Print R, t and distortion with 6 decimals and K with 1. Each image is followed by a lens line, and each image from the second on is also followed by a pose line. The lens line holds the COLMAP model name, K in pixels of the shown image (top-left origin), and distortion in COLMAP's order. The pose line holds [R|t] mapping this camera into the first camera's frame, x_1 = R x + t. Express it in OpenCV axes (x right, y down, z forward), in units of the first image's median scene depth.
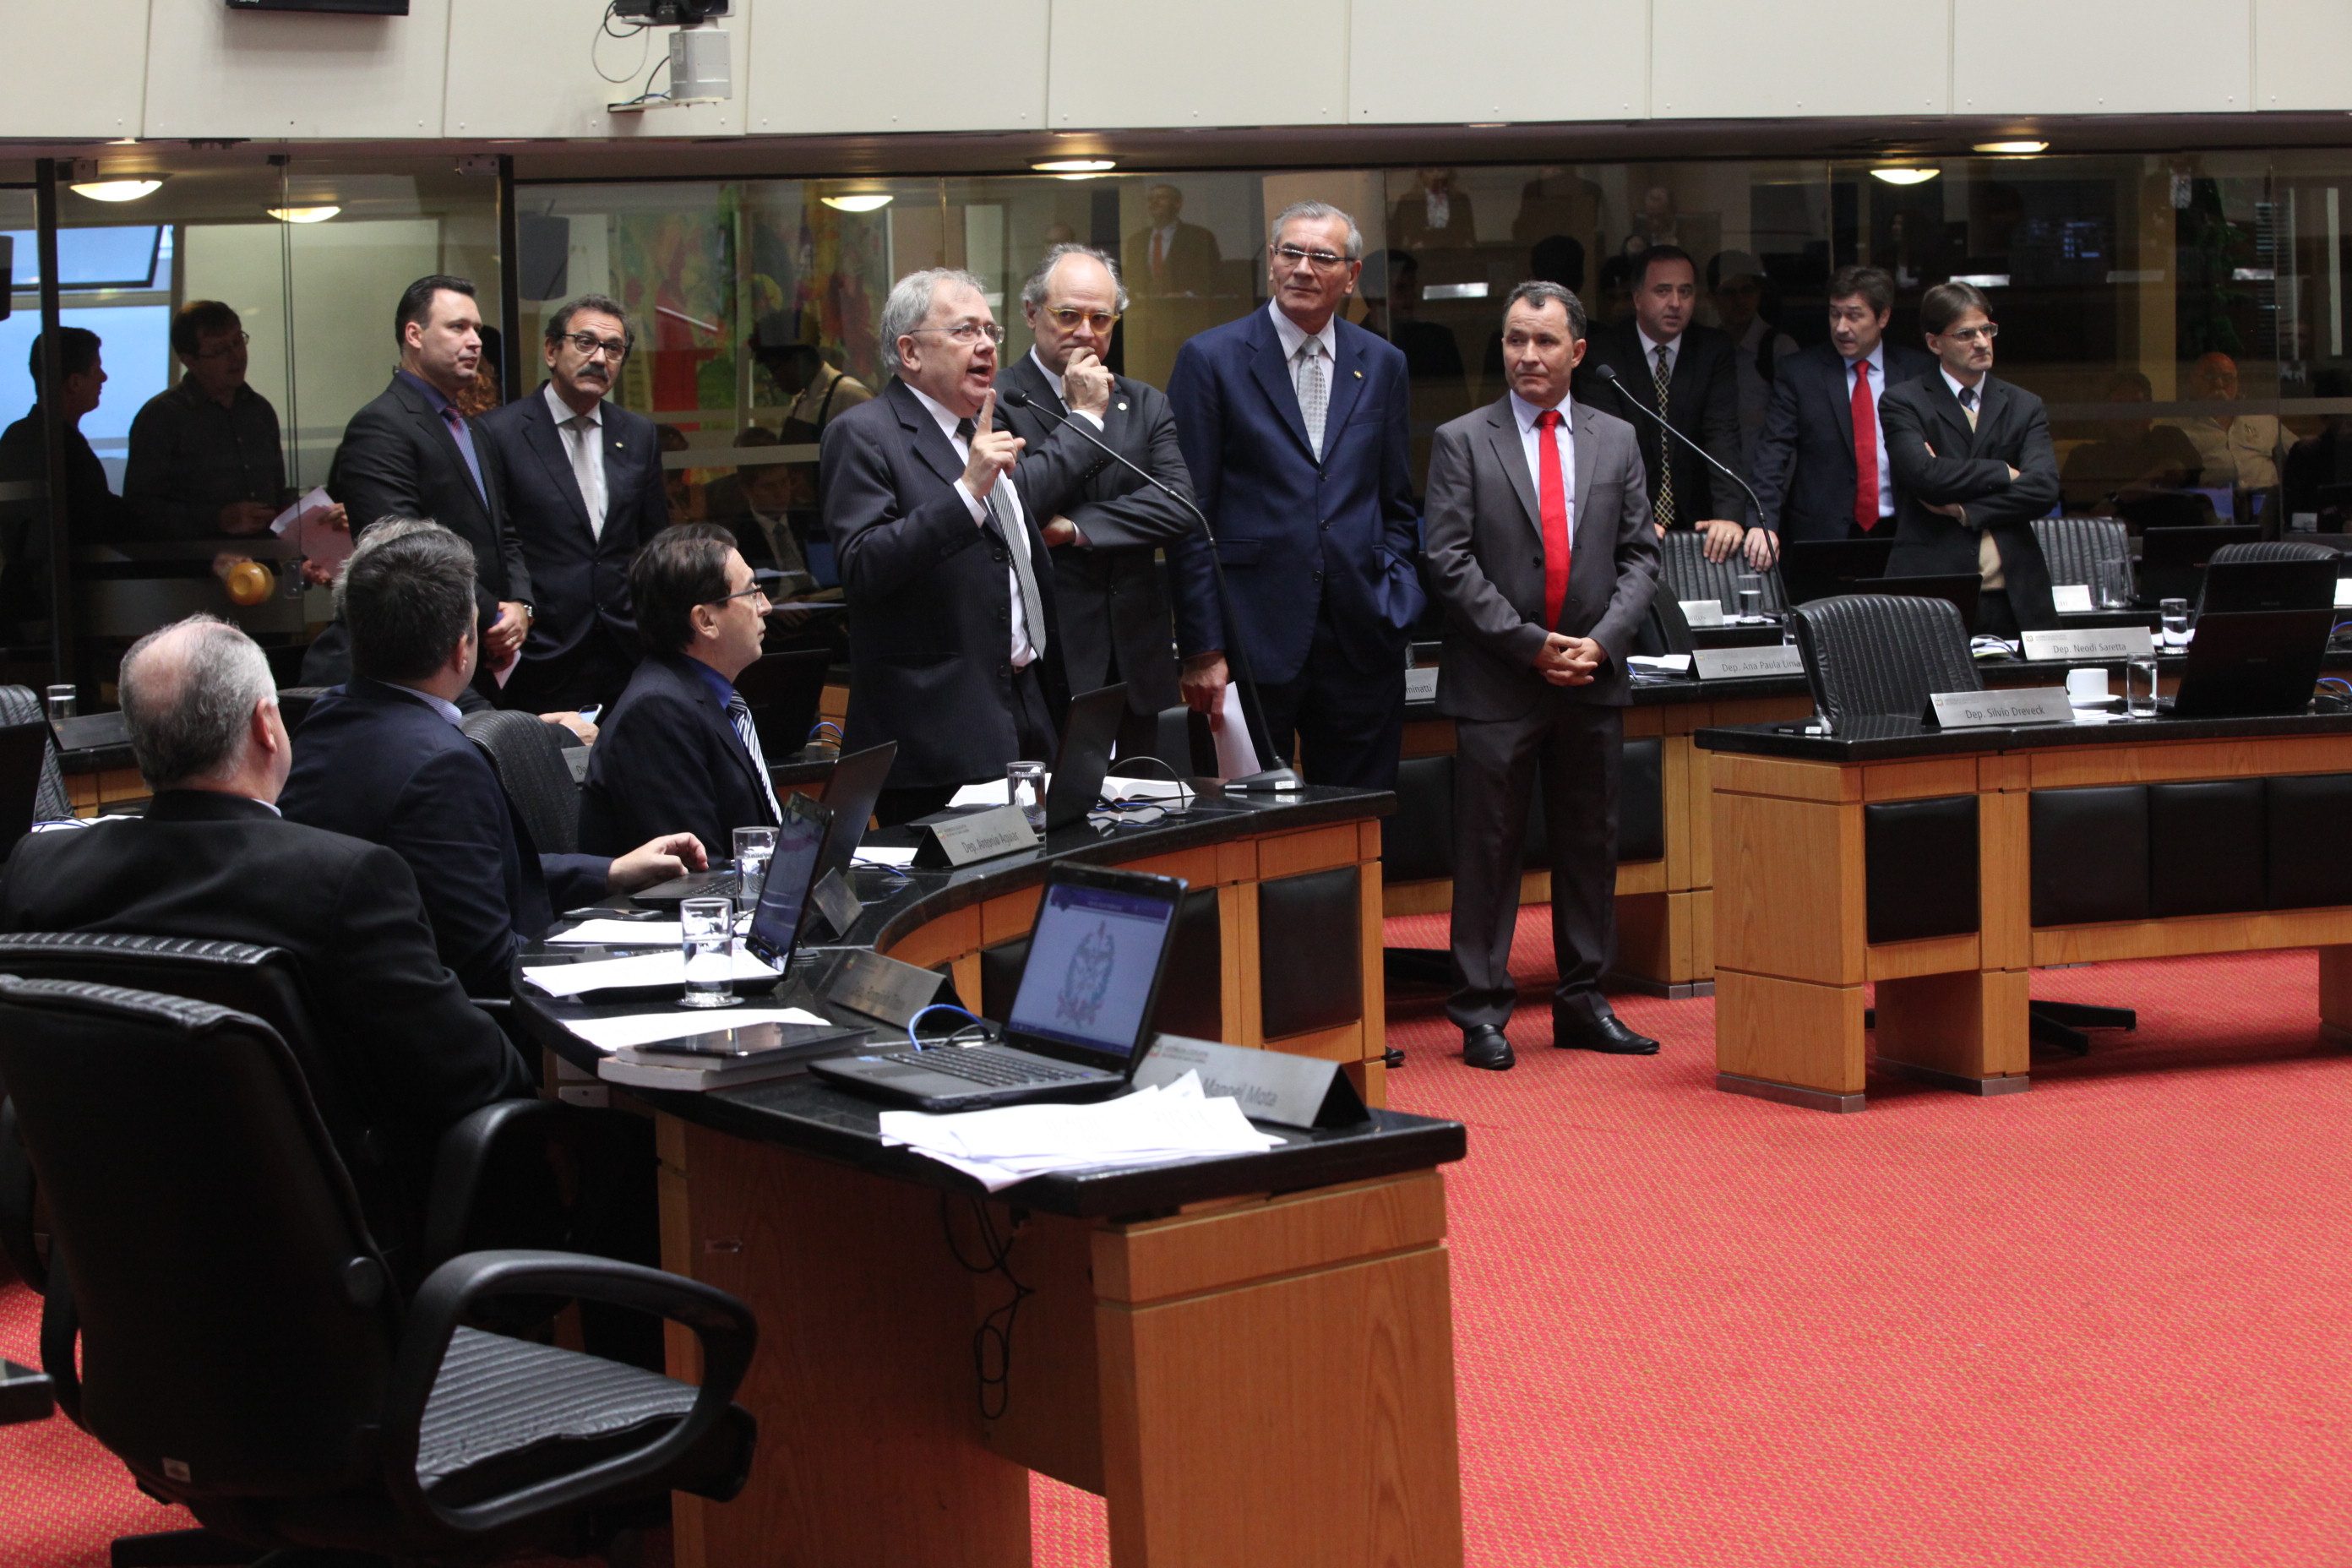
lens RADIAL K [[4861.2, 0, 1176.0], [0, 4861.2, 784.0], [0, 0, 1]] dist [-0.299697, 0.116265]
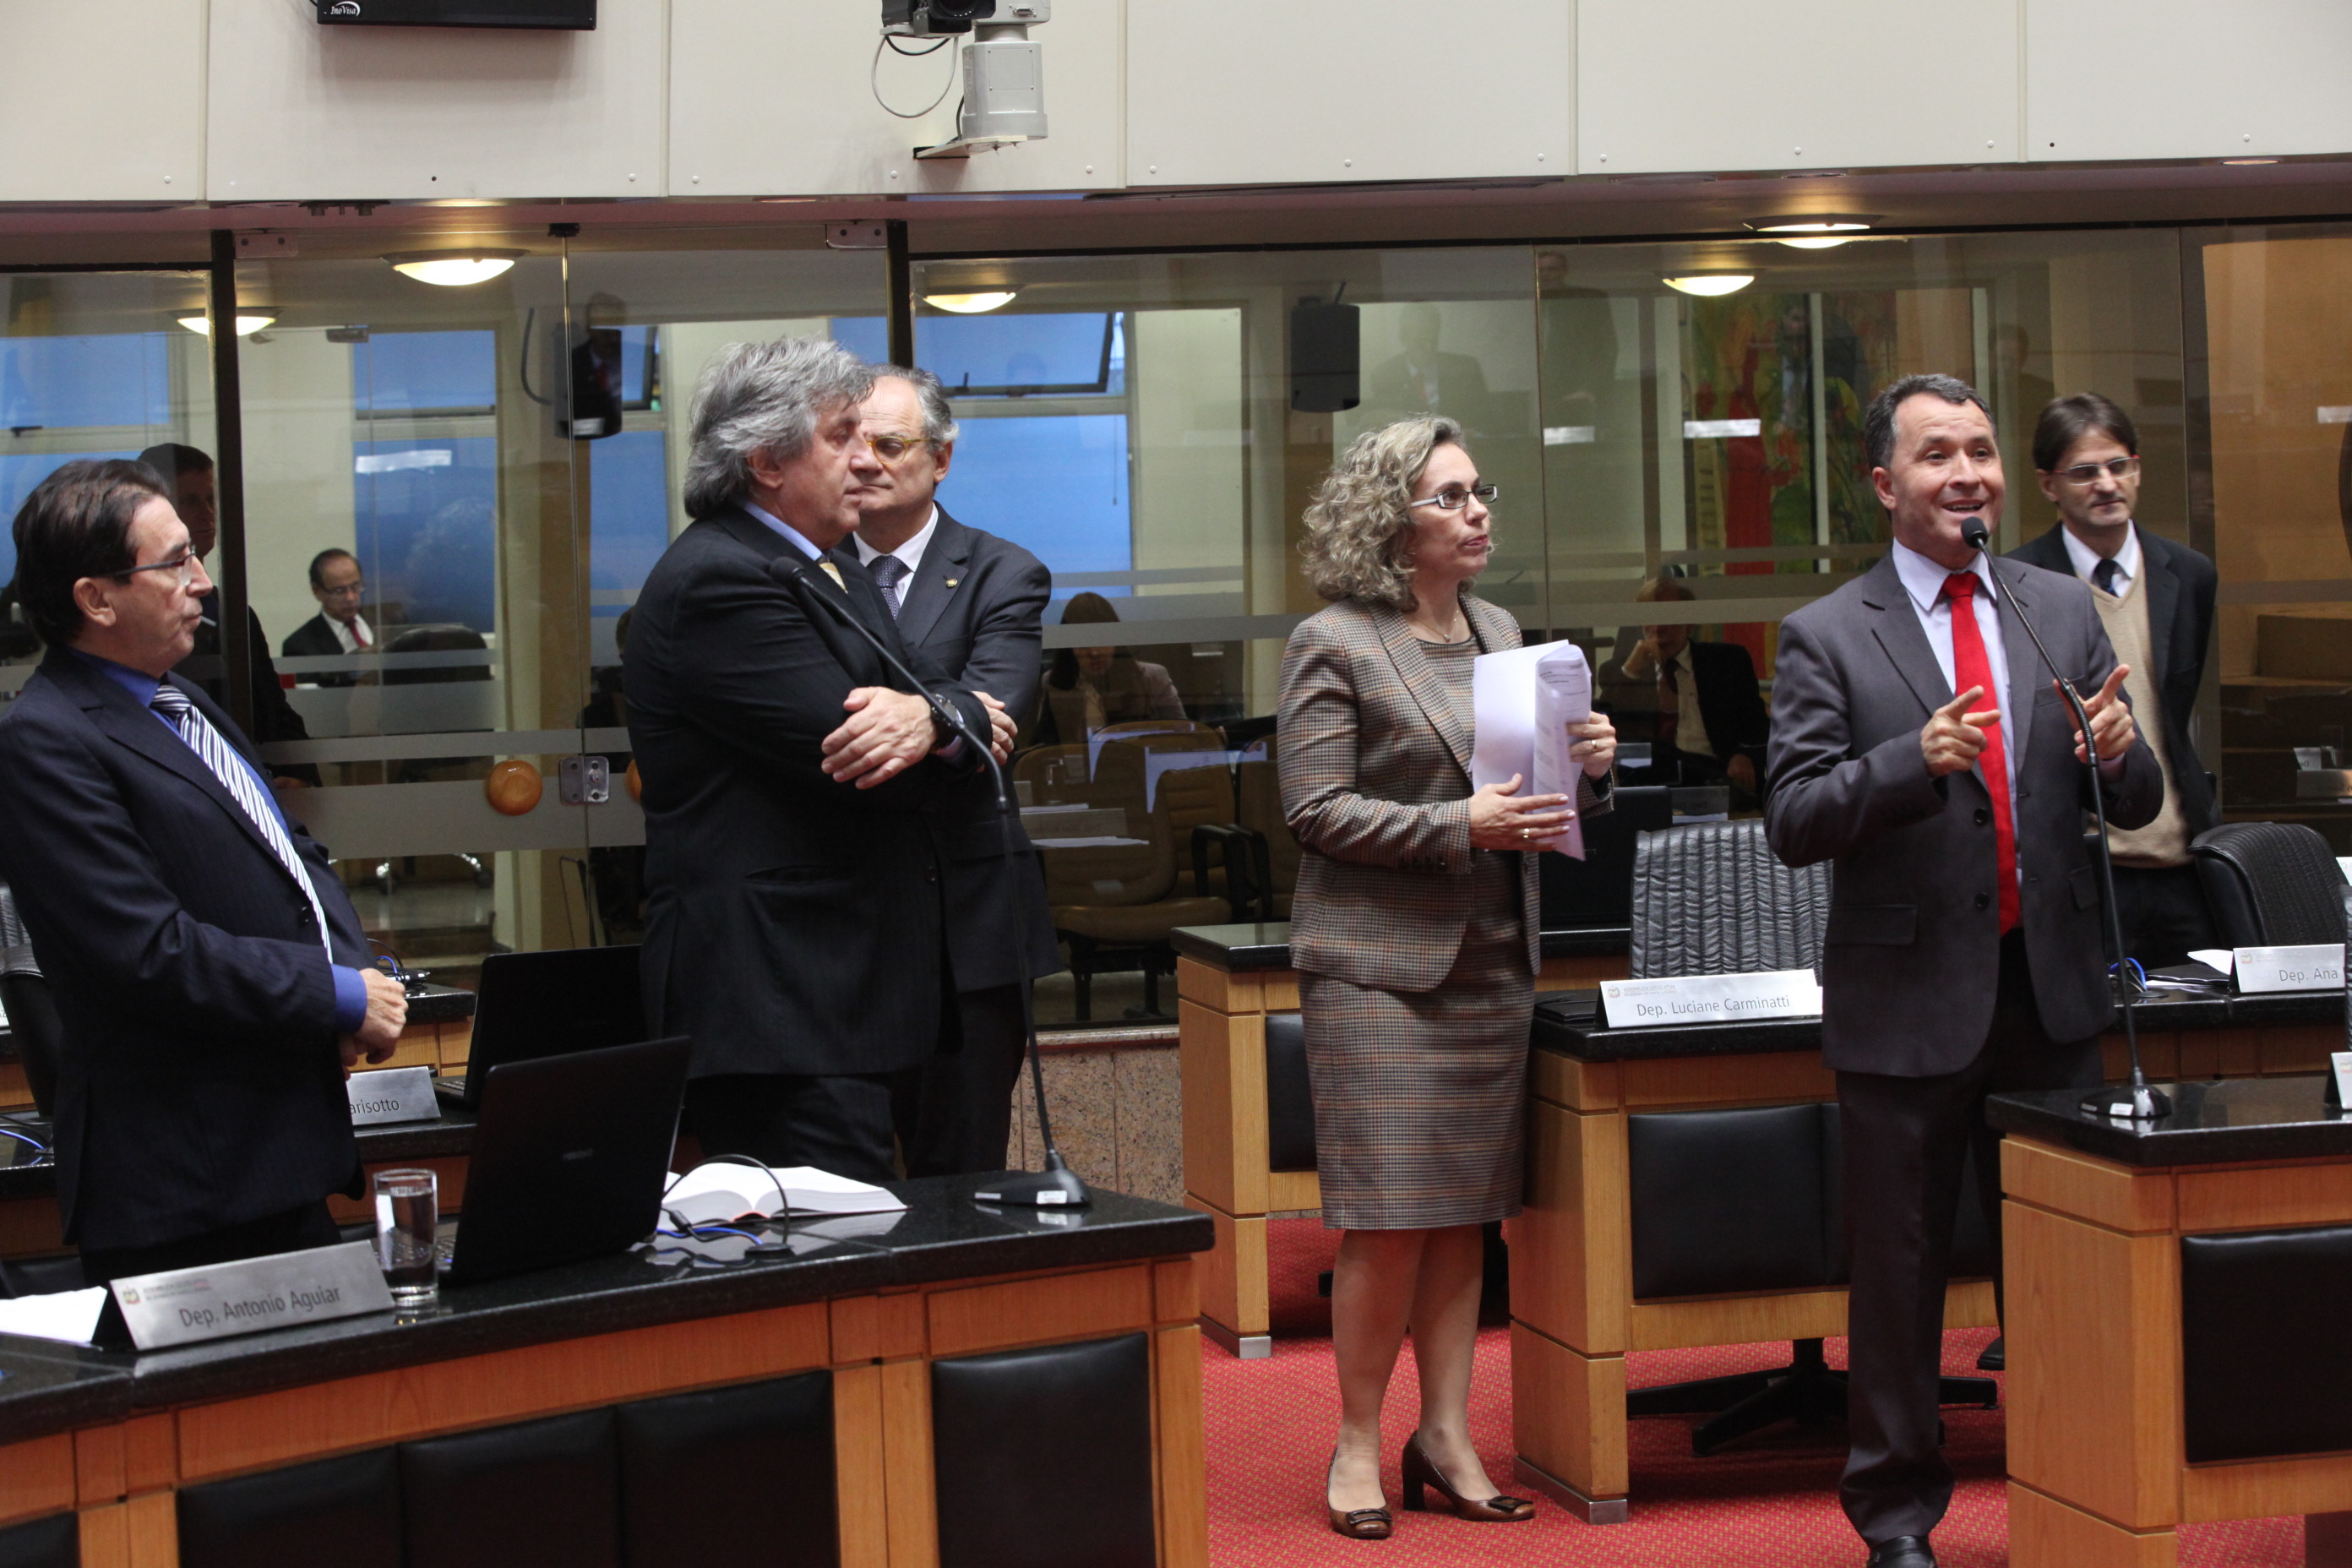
lens RADIAL K [[5442.5, 0, 1167.2], [0, 5442.5, 880.3], [0, 0, 1]] dist [-0.279842, 1.115612]
pose [[0.949326, 0.018698, -0.313735, 0.227886], [-0.022656, 0.999703, -0.008976, -0.030881], [0.313474, 0.015629, 0.949468, 0.303803]]
